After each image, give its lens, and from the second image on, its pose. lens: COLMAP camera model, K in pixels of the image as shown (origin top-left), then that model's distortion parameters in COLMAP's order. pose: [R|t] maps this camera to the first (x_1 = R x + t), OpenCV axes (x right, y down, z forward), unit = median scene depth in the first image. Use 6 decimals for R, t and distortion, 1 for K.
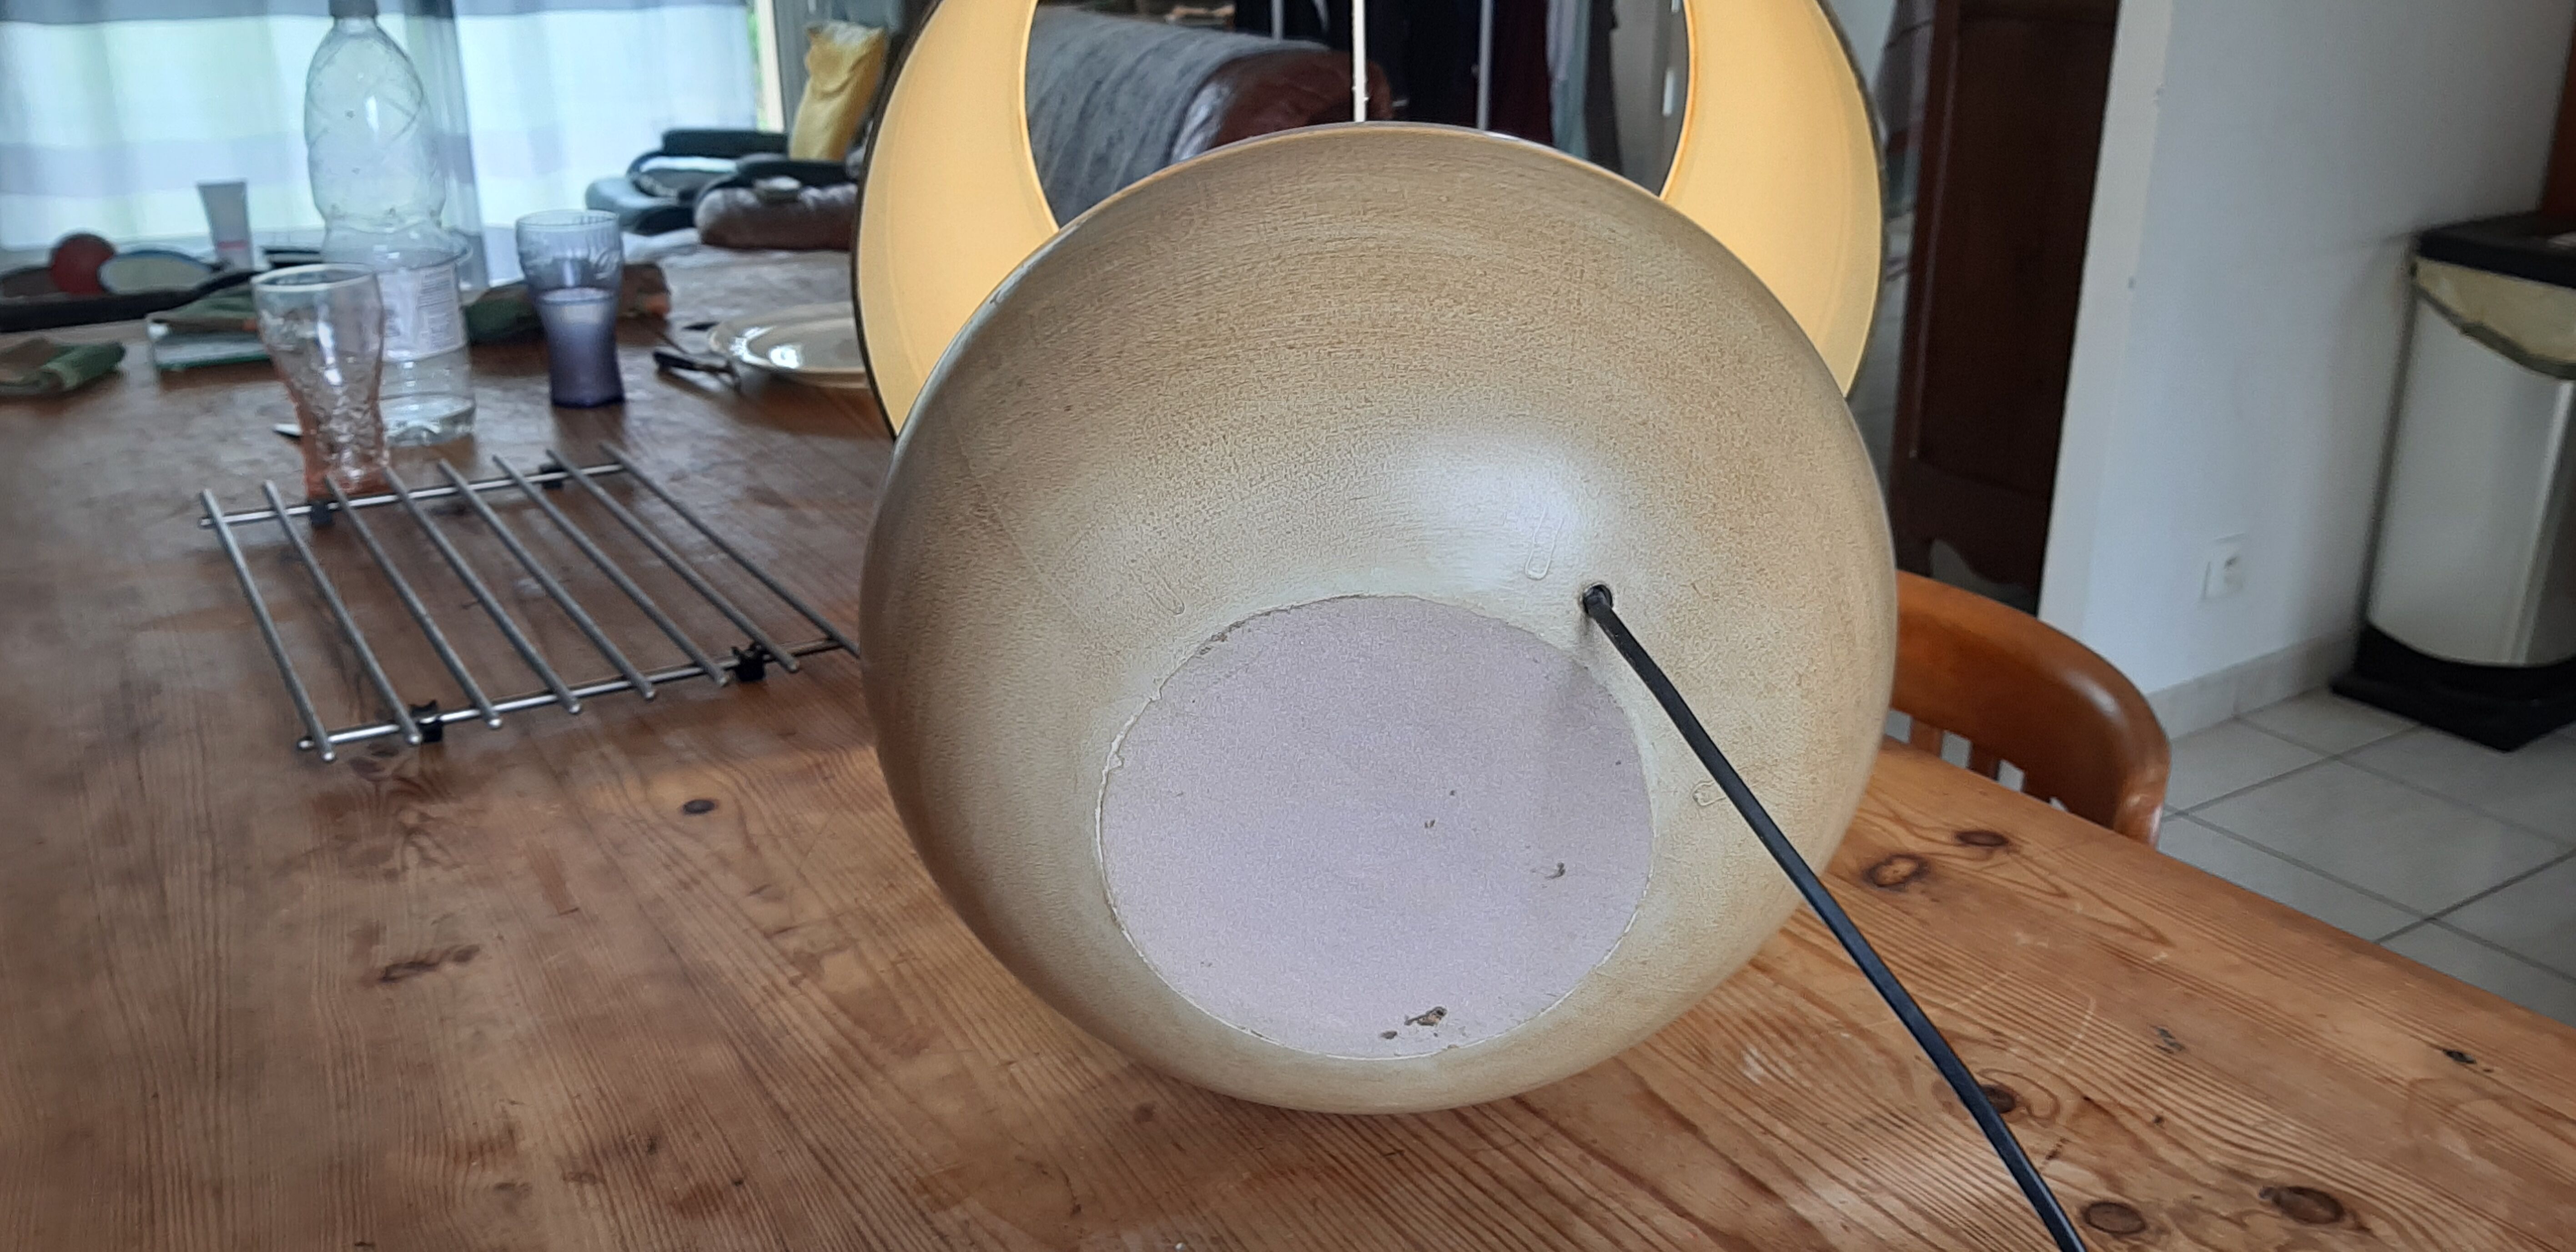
lens RADIAL K [[2071.1, 0, 1283.6], [0, 2071.1, 592.9], [0, 0, 1]] dist [0.078734, -0.160669]
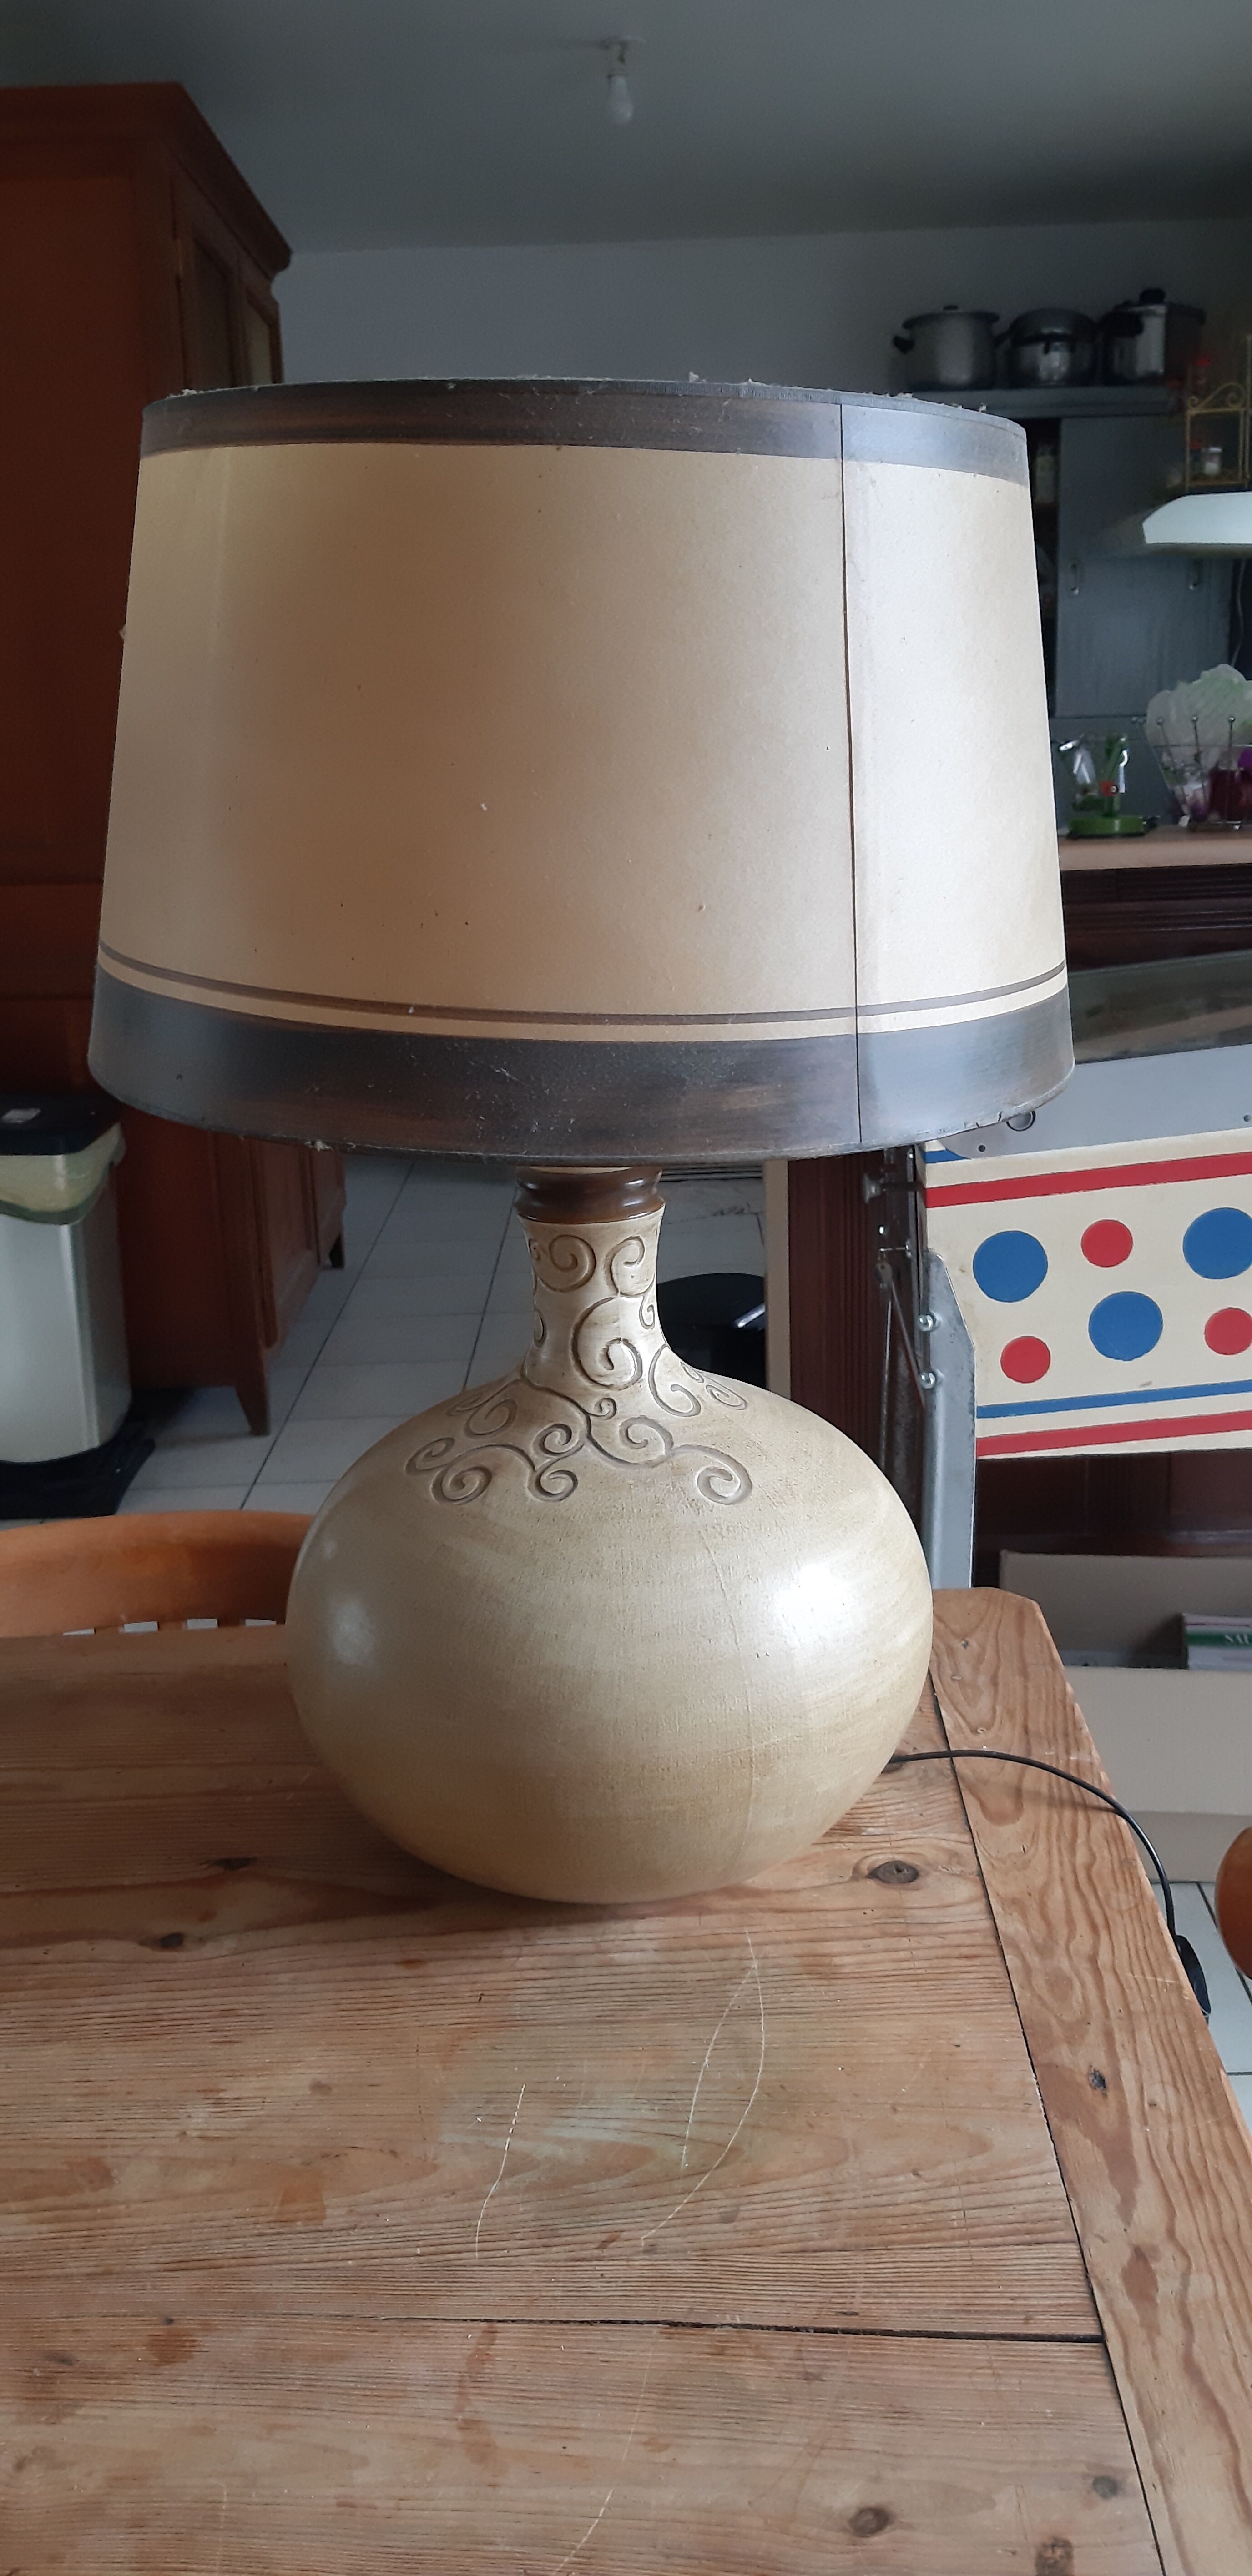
lens RADIAL K [[2025.1, 0, 646.2], [0, 2025.1, 1289.6], [0, 0, 1]] dist [0.085719, -0.136020]
pose [[0.525692, -0.255508, 0.811396, -0.204947], [0.314418, 0.944643, 0.093760, -0.063403], [-0.790436, 0.205829, 0.576928, 0.006206]]
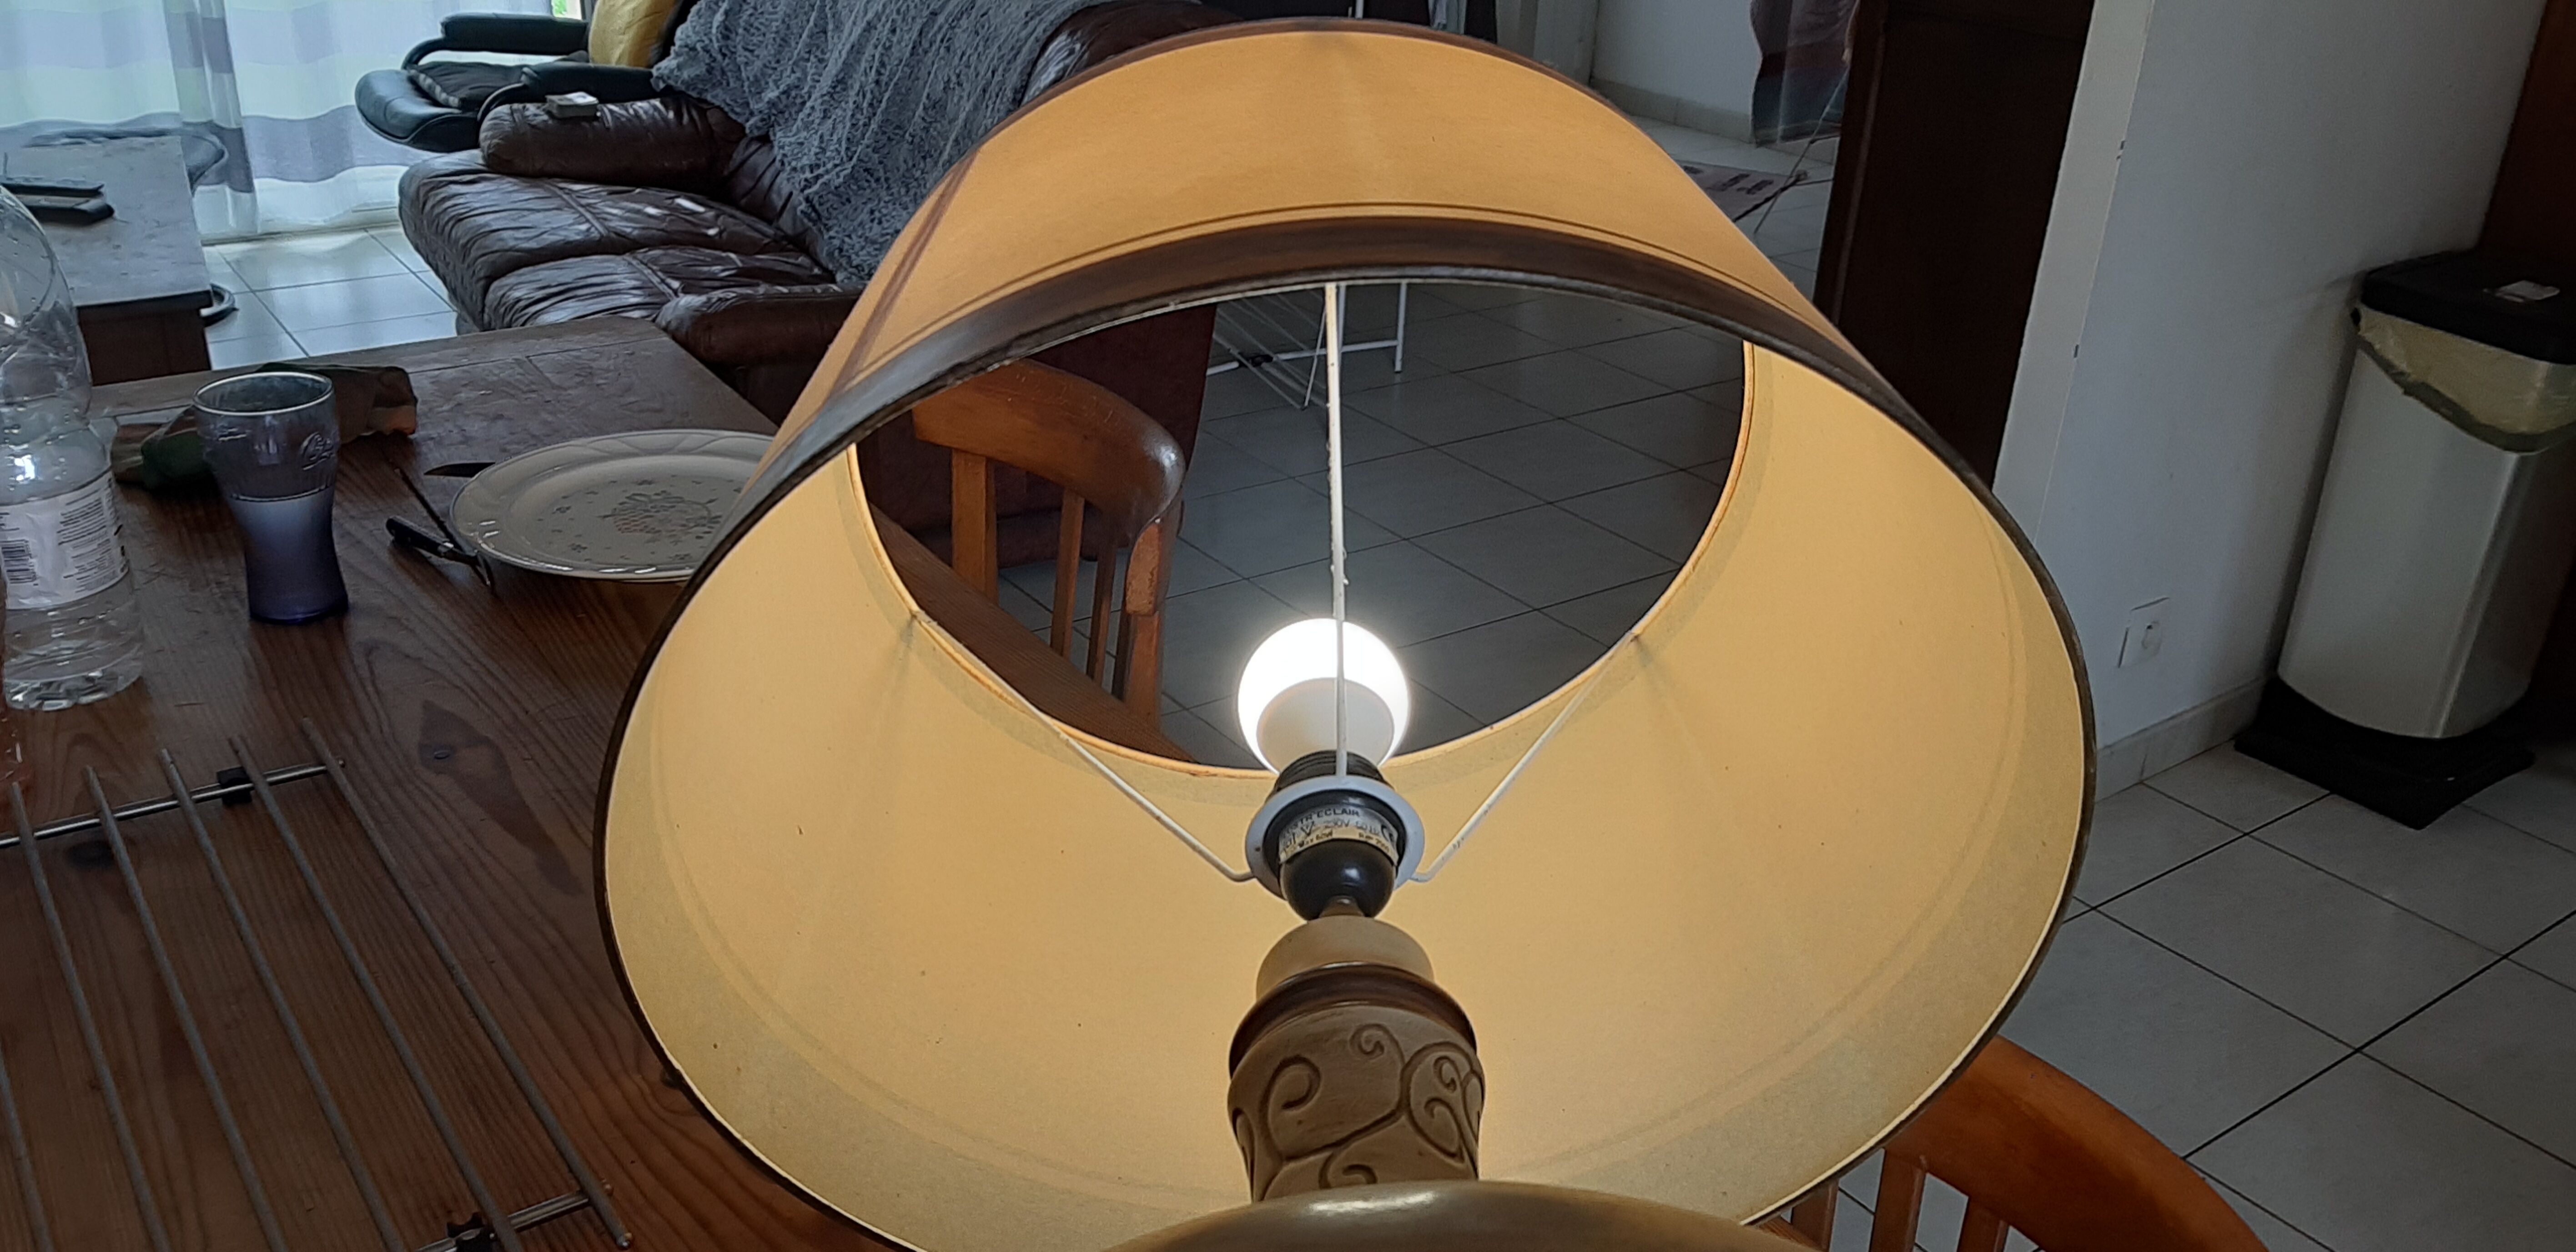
lens RADIAL K [[2054.0, 0, 1278.4], [0, 2054.0, 600.8], [0, 0, 1]] dist [0.075518, -0.149116]
pose [[0.996608, 0.011886, 0.081430, -0.013772], [-0.018884, 0.996140, 0.085718, -0.096979], [-0.080097, -0.086965, 0.992986, 0.103140]]
